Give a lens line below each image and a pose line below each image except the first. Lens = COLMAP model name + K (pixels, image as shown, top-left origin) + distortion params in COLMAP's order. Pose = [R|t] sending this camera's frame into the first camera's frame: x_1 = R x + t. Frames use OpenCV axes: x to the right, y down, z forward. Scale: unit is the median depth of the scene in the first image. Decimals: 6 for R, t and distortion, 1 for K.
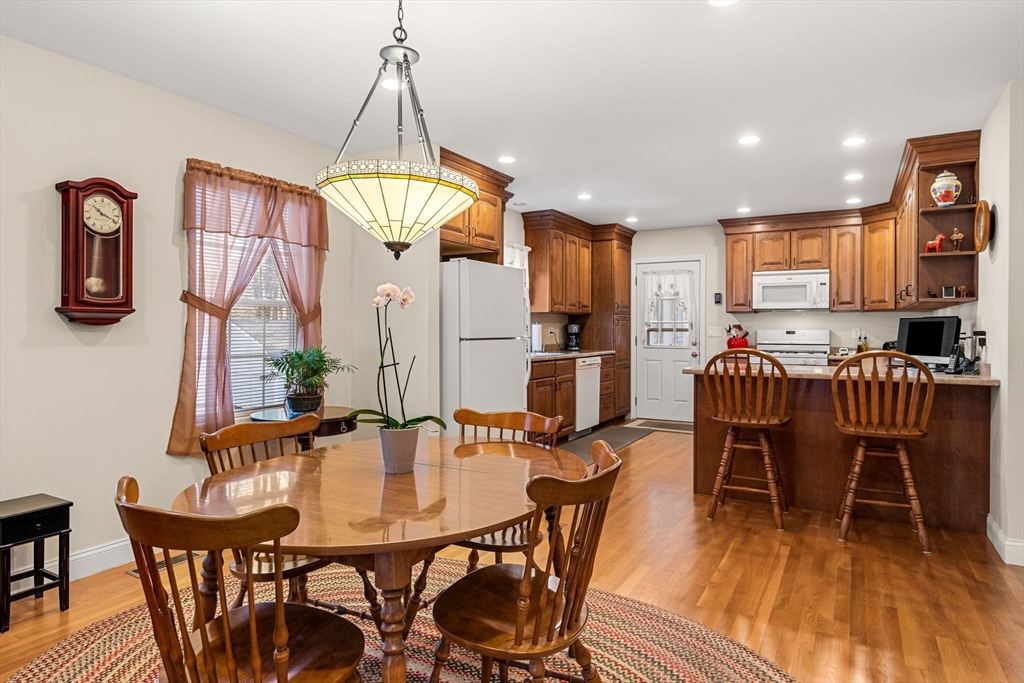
lens RADIAL K [[602.5, 0, 508.7], [0, 602.5, 326.8], [0, 0, 1]] dist [0.002963, 0.001463]
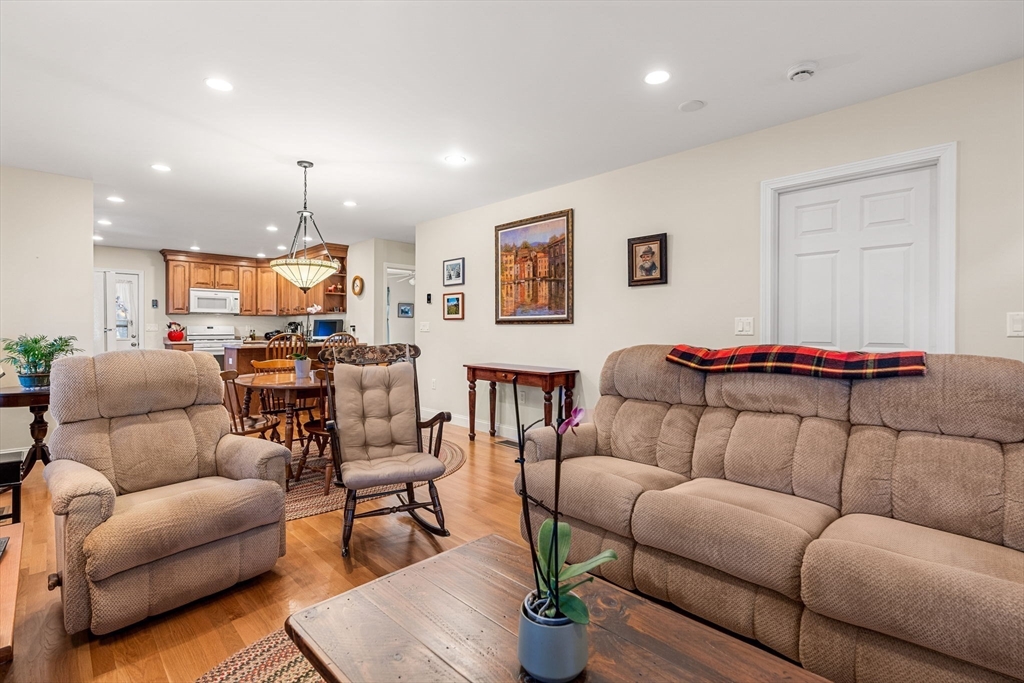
lens RADIAL K [[479.4, 0, 508.3], [0, 479.4, 332.2], [0, 0, 1]] dist [-0.000496, 0.000977]
pose [[0.284582, -0.006808, 0.958627, -0.547077], [-0.003129, 0.999963, 0.008031, 0.009191], [-0.958646, -0.005285, 0.284551, -0.118870]]
